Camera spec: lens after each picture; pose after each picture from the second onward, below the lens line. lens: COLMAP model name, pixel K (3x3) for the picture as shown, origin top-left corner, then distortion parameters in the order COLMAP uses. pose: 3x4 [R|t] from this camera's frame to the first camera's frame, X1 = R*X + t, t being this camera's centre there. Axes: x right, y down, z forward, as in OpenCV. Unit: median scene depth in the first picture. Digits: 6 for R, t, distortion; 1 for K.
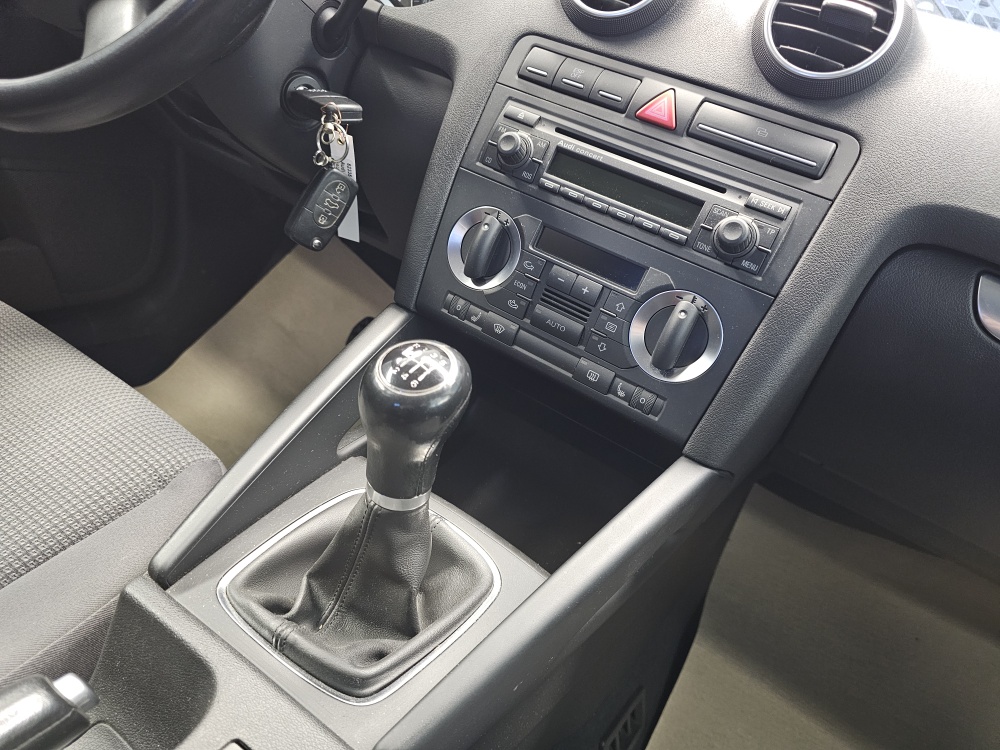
lens RADIAL K [[692.2, 0, 501.8], [0, 692.2, 379.3], [0, 0, 1]] dist [0.001058, -0.002084]
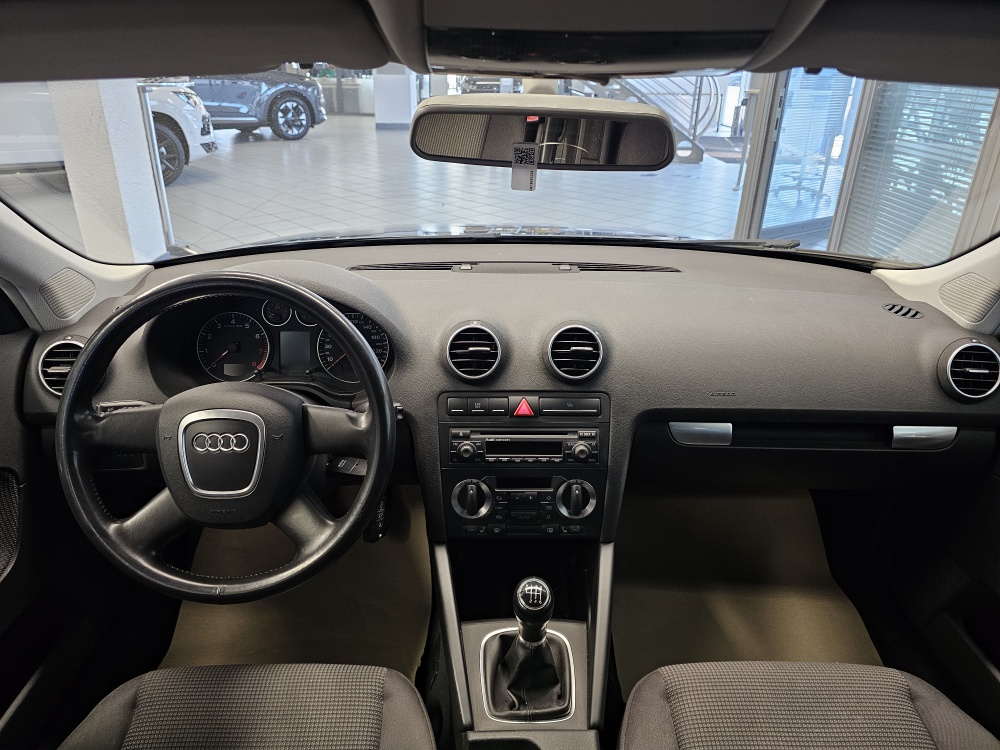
lens RADIAL K [[679.0, 0, 507.2], [0, 679.0, 372.5], [0, 0, 1]] dist [0.063488, -0.068016]
pose [[0.820075, -0.457650, 0.343560, -0.505098], [0.435434, 0.888582, 0.144287, -0.839579], [-0.371315, 0.031271, 0.927980, -0.986578]]
